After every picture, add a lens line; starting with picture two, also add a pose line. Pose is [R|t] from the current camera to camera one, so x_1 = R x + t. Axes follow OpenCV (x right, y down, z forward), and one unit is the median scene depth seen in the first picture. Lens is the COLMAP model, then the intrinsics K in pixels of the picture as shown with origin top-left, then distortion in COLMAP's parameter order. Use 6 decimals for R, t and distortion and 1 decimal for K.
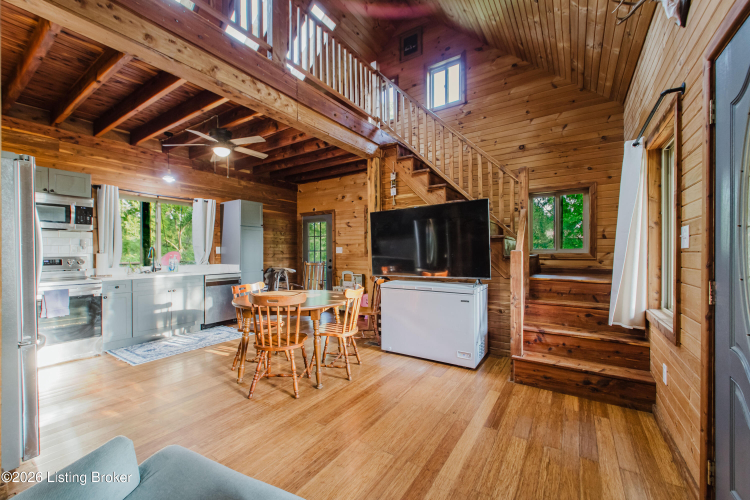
lens RADIAL K [[302.5, 0, 373.2], [0, 302.5, 253.1], [0, 0, 1]] dist [0.001672, -0.000296]
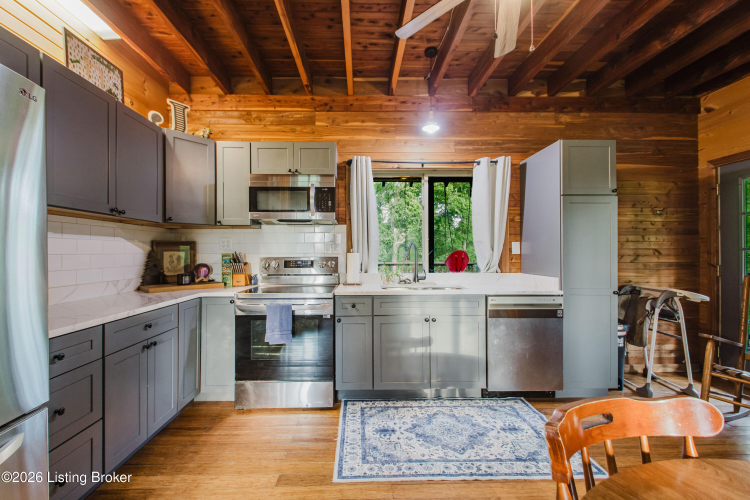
lens RADIAL K [[302.5, 0, 359.6], [0, 302.5, 253.0], [0, 0, 1]] dist [0.001672, -0.000296]
pose [[0.568322, 0.001877, -0.822804, -0.221310], [-0.003861, 0.999992, -0.000386, 0.001064], [0.822797, 0.003396, 0.568325, 0.454898]]
